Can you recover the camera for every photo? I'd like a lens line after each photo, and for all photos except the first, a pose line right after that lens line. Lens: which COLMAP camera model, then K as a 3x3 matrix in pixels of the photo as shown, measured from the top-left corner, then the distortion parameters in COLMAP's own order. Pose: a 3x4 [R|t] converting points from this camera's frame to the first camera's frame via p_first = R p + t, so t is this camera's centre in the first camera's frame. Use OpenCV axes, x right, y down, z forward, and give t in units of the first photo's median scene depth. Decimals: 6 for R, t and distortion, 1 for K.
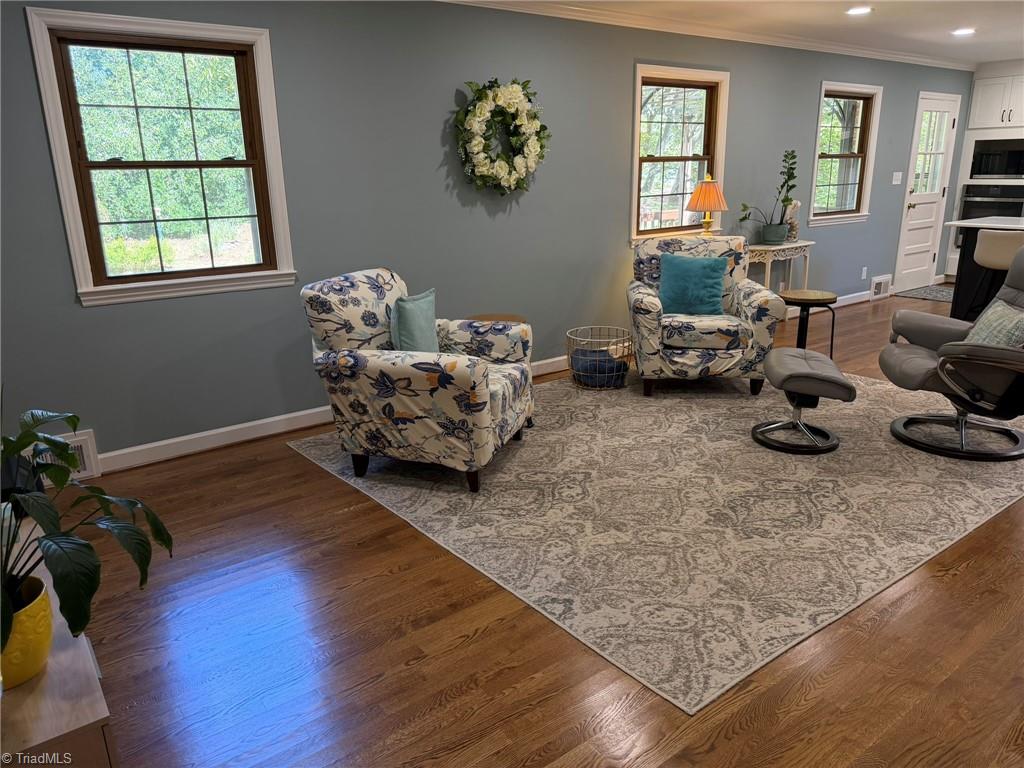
lens RADIAL K [[724.8, 0, 485.6], [0, 724.8, 391.7], [0, 0, 1]] dist [0.046096, -0.069617]
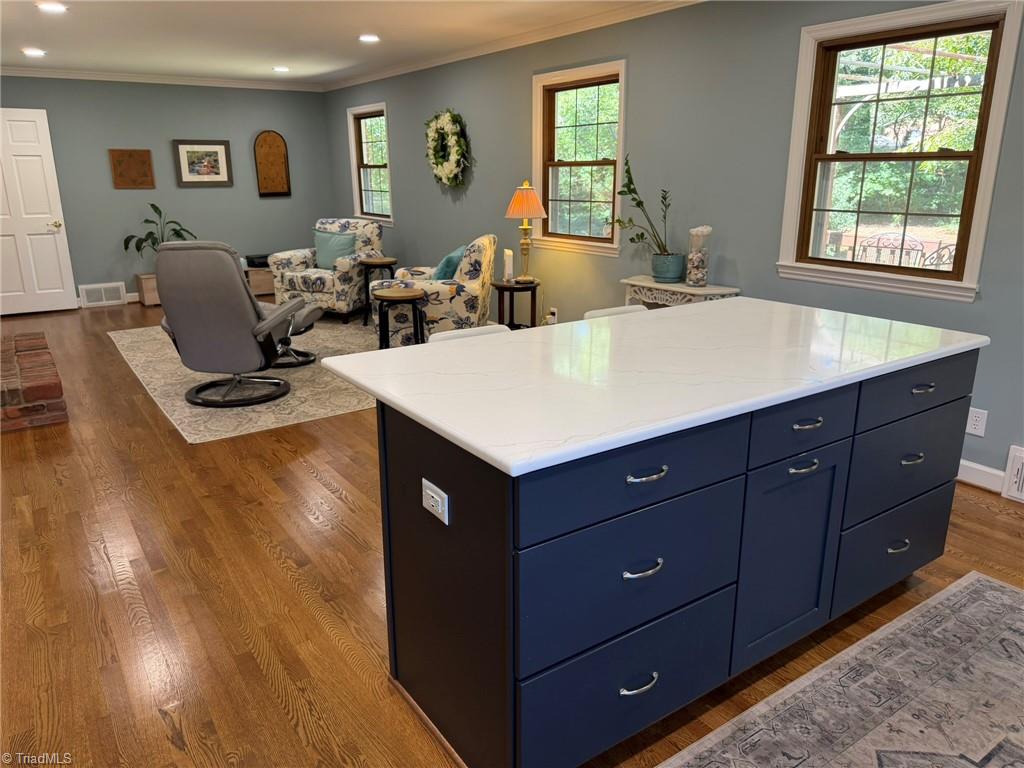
lens RADIAL K [[724.8, 0, 524.2], [0, 724.8, 386.3], [0, 0, 1]] dist [0.046096, -0.069617]
pose [[-0.008547, 0.300058, -0.953883, 1.553588], [-0.297138, 0.910068, 0.288938, -0.382048], [0.954796, 0.285905, 0.081380, 1.157116]]
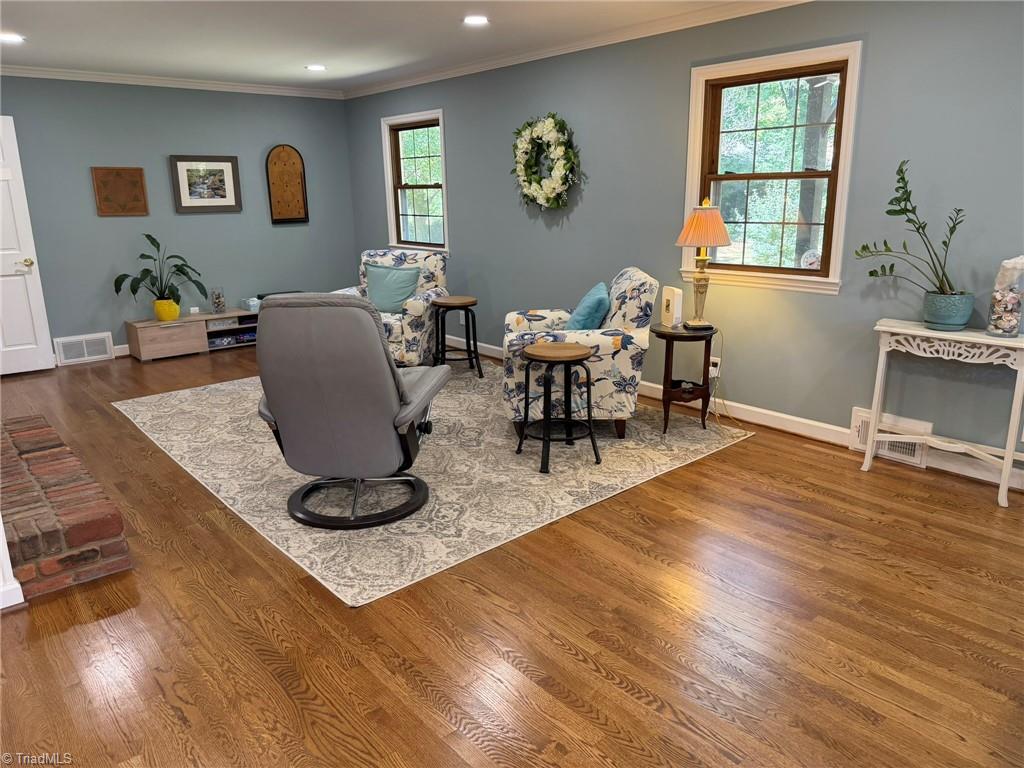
lens RADIAL K [[724.8, 0, 529.9], [0, 724.8, 388.6], [0, 0, 1]] dist [0.046096, -0.069617]
pose [[0.093876, 0.275081, -0.956827, 1.257074], [-0.288674, 0.927305, 0.238271, -0.281727], [0.952814, 0.253843, 0.166460, 0.865814]]
